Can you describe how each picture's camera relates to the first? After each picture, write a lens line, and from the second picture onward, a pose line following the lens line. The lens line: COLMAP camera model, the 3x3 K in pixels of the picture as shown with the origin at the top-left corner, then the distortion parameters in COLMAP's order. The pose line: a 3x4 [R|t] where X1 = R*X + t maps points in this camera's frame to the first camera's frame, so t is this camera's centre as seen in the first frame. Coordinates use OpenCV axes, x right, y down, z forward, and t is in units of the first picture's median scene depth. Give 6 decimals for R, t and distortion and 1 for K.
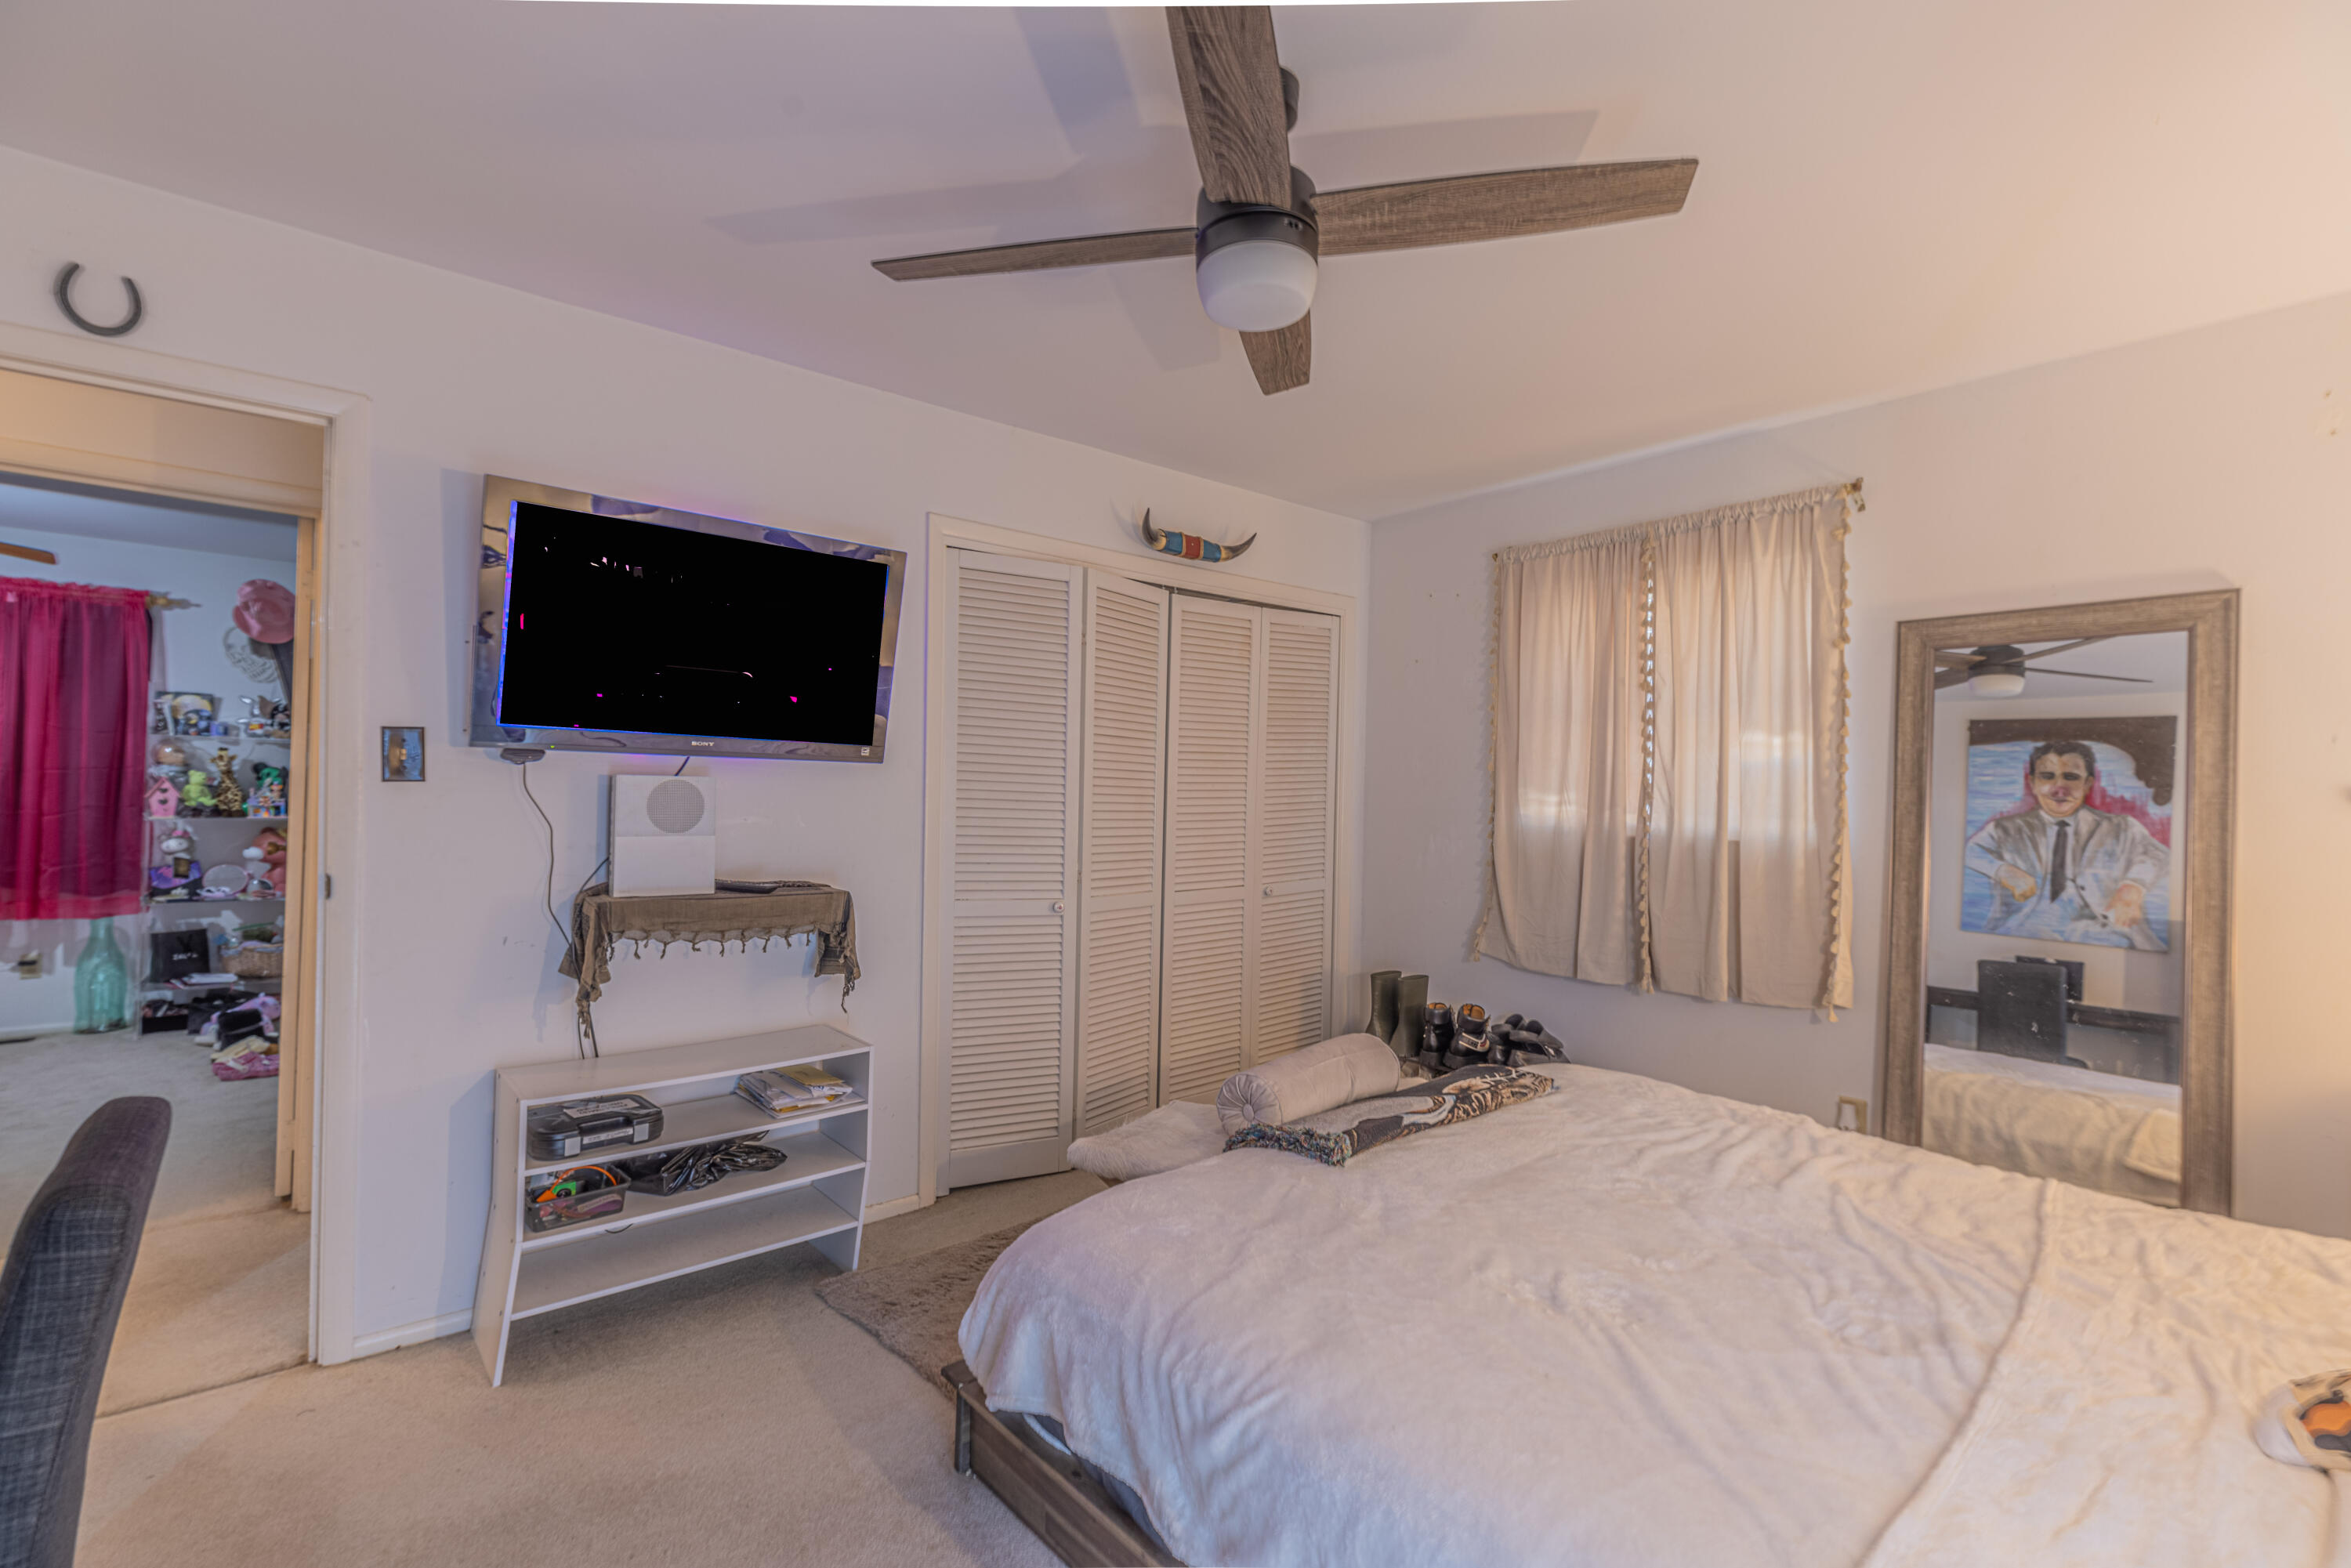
lens RADIAL K [[1051.7, 0, 1170.9], [0, 1051.7, 780.8], [0, 0, 1]] dist [0.005641, -0.000355]
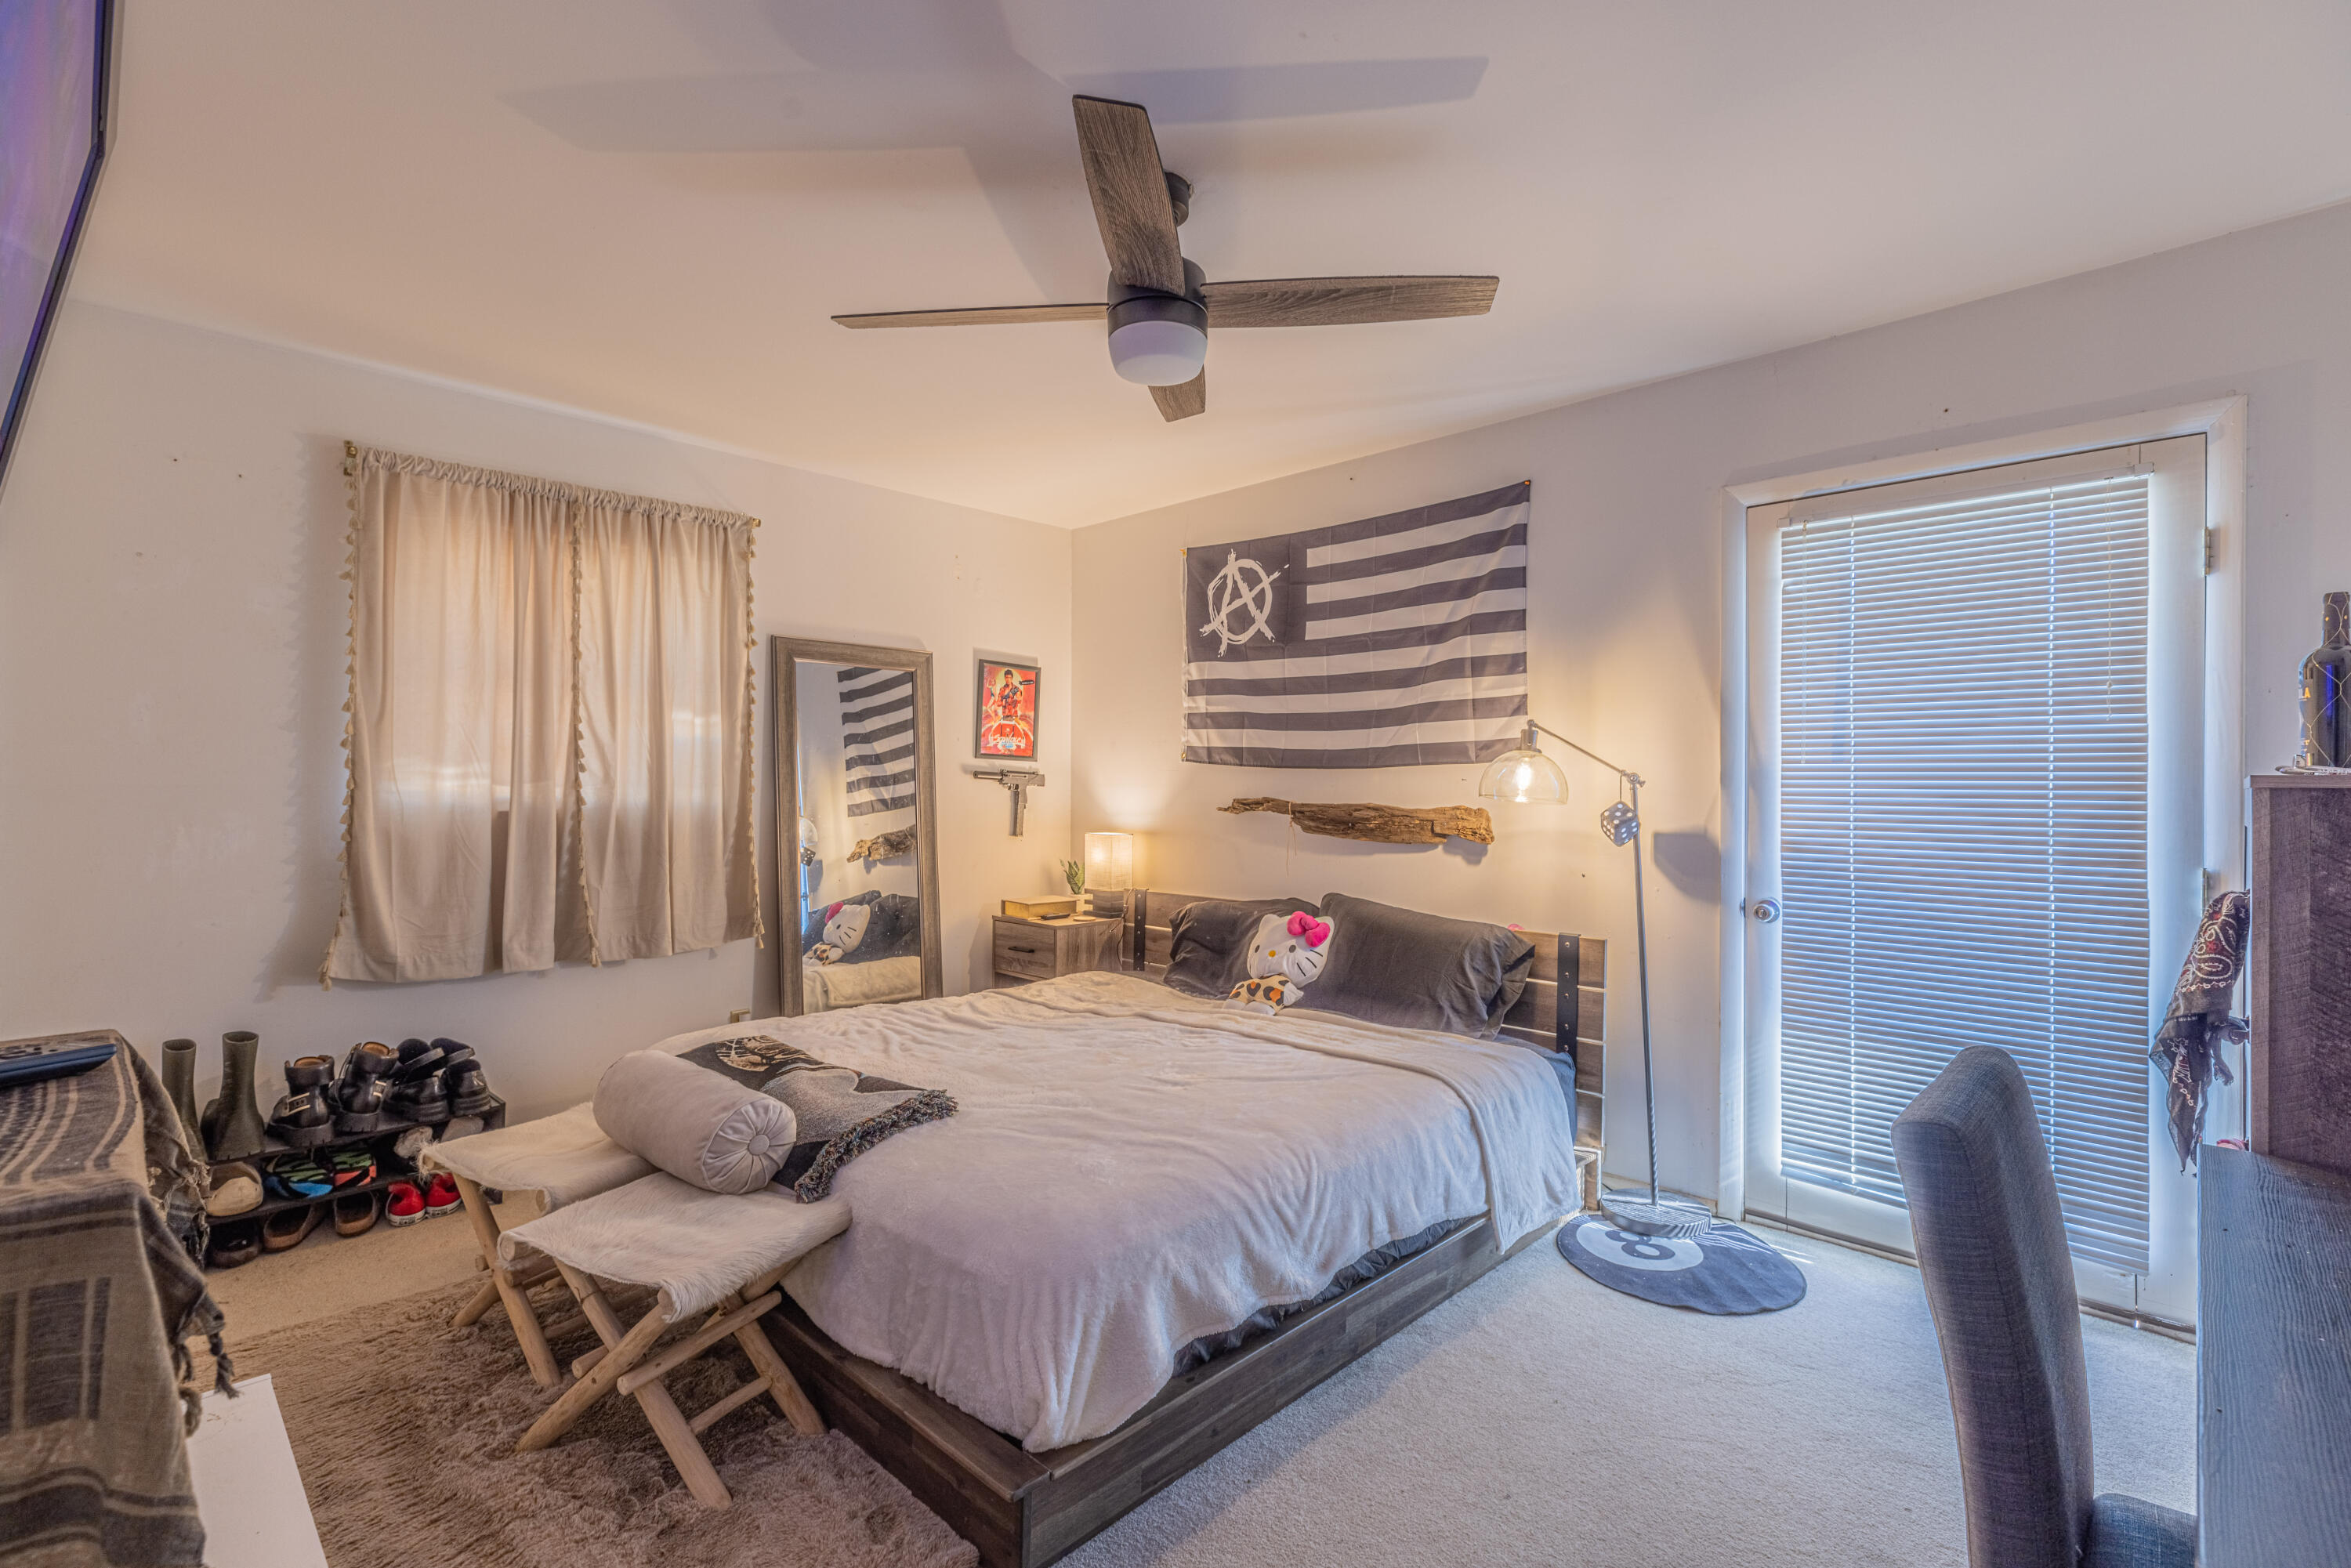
lens RADIAL K [[1051.7, 0, 1177.5], [0, 1051.7, 782.6], [0, 0, 1]] dist [0.005641, -0.000355]
pose [[-0.108897, -0.019014, 0.993871, -1.295781], [-0.021207, 0.999634, 0.016800, -0.000496], [-0.993827, -0.019248, -0.109260, 1.228797]]
